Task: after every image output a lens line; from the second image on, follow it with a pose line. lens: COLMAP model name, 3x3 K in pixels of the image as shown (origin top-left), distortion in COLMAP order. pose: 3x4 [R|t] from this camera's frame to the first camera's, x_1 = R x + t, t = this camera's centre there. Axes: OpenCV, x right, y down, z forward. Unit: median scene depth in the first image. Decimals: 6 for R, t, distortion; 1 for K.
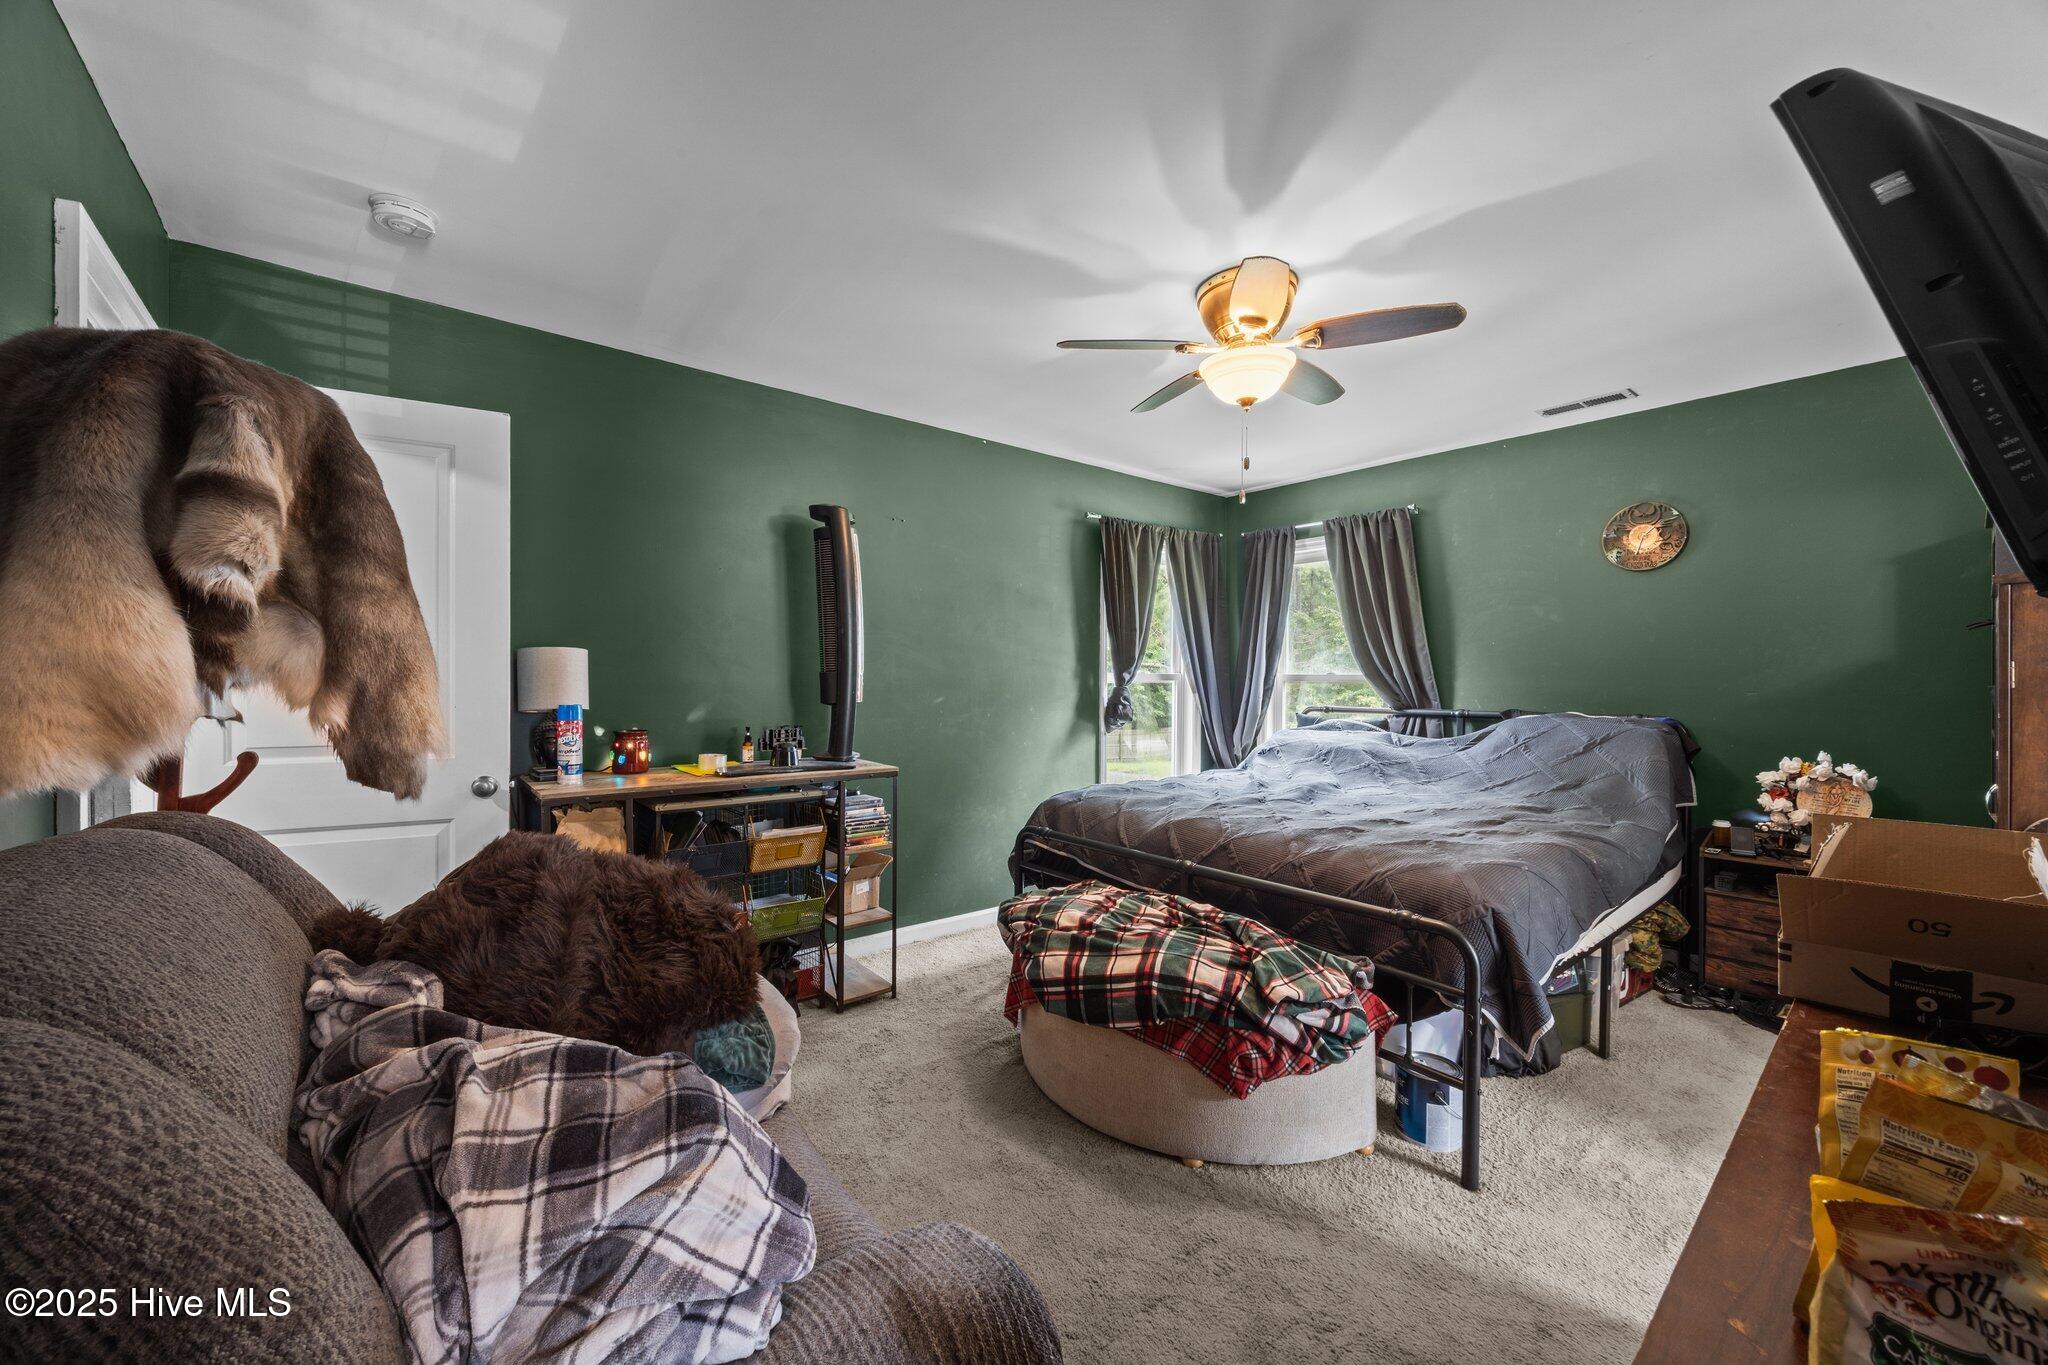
lens RADIAL K [[788.6, 0, 1025.8], [0, 788.6, 674.7], [0, 0, 1]] dist [-0.001188, -0.000077]
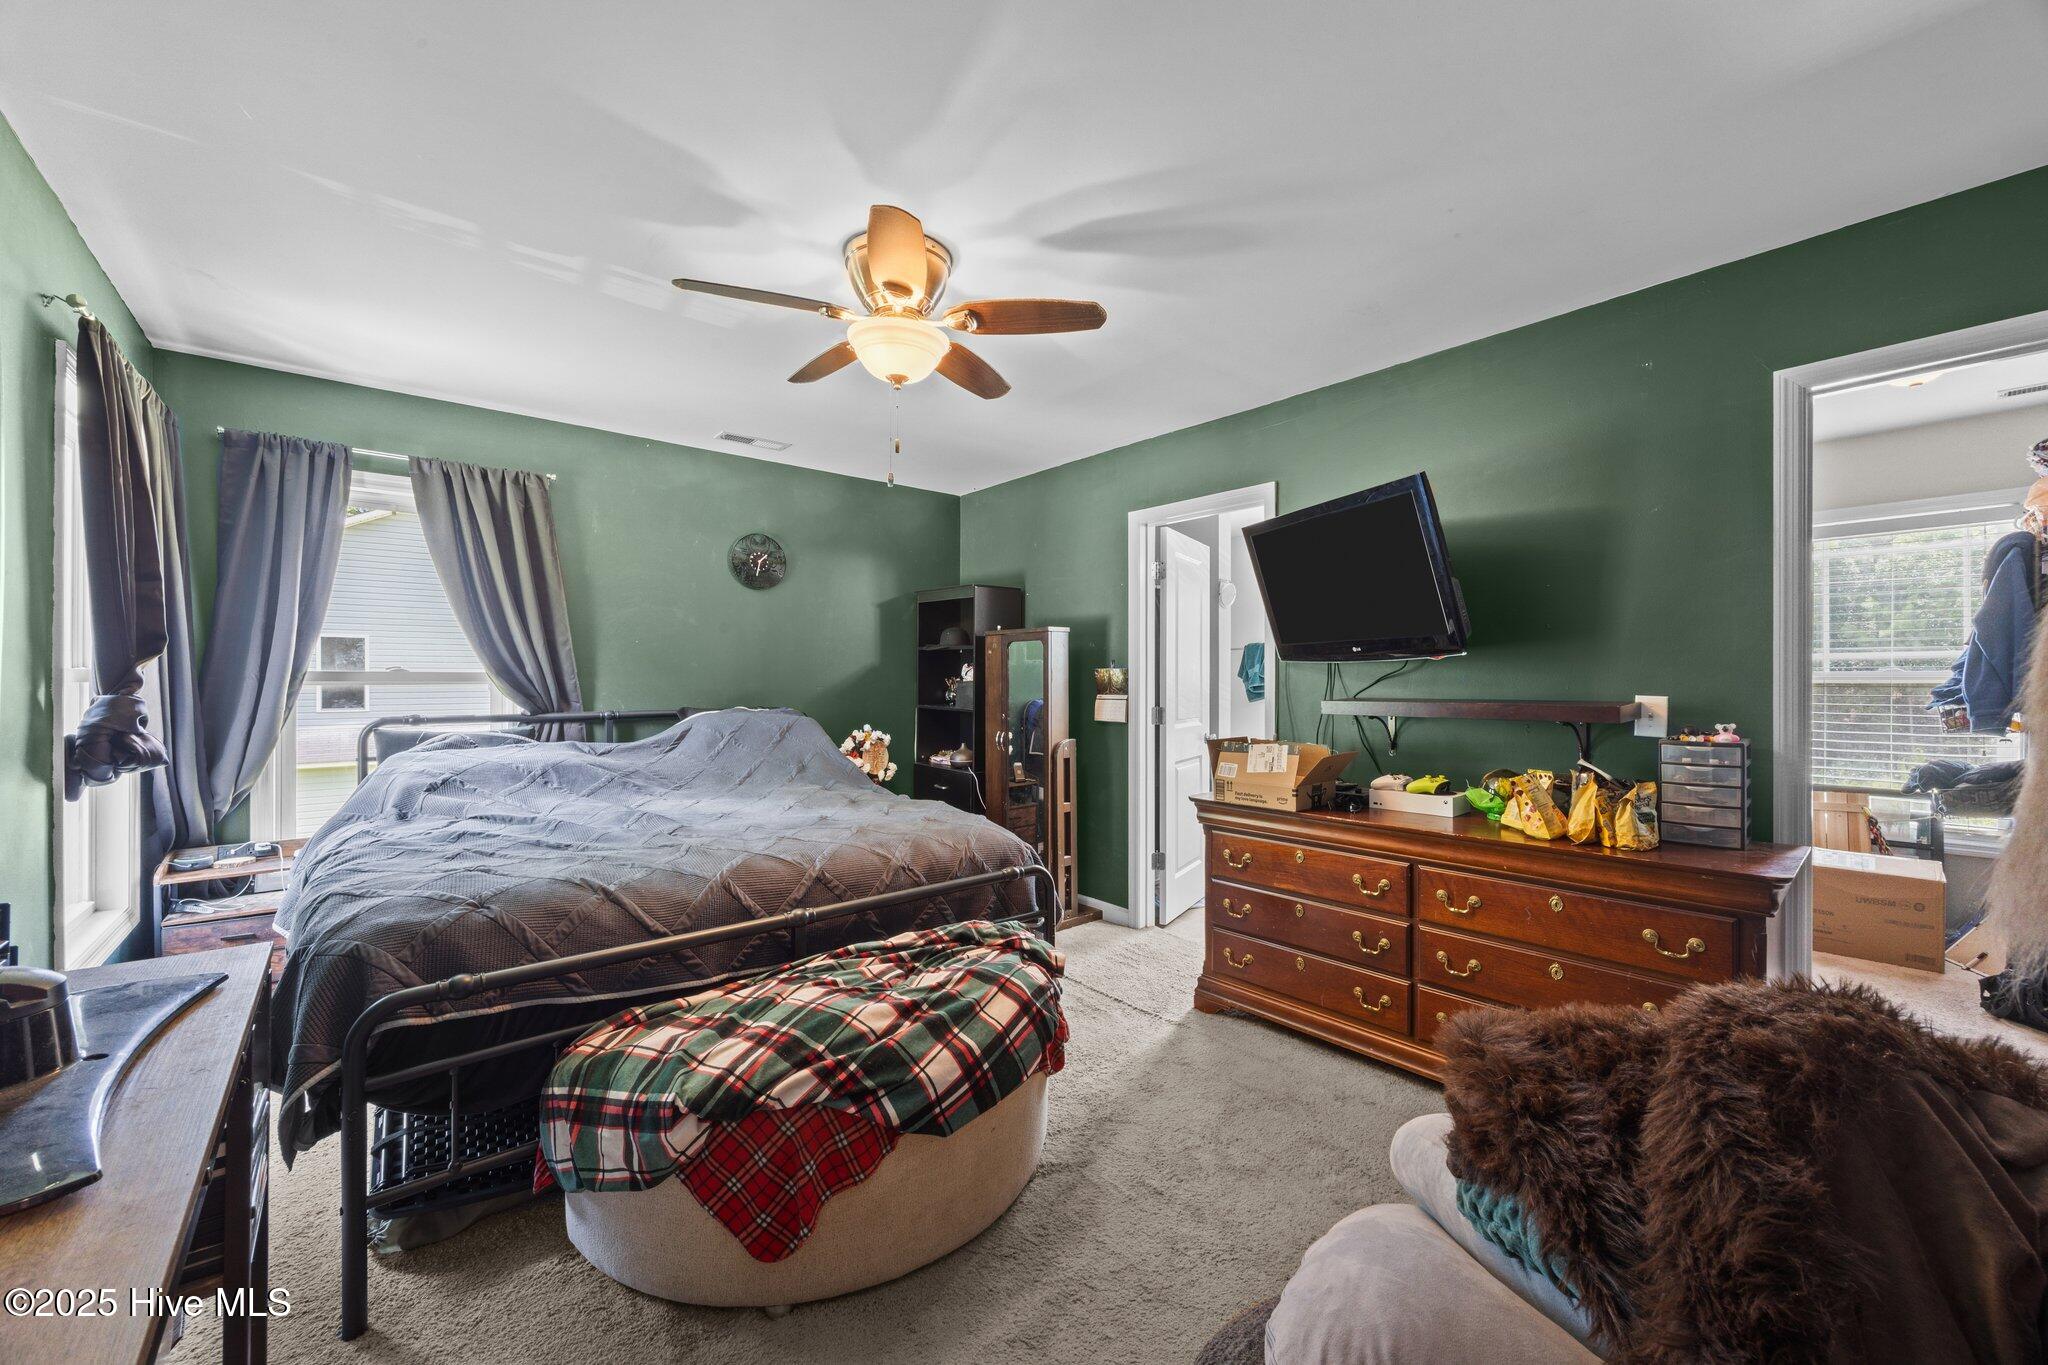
lens RADIAL K [[788.6, 0, 1025.8], [0, 788.6, 674.7], [0, 0, 1]] dist [-0.001188, -0.000077]
pose [[-0.014990, 0.000657, 0.999887, -0.450495], [-0.004866, 0.999988, -0.000730, 0.000198], [-0.999876, -0.004876, -0.014986, 0.600143]]
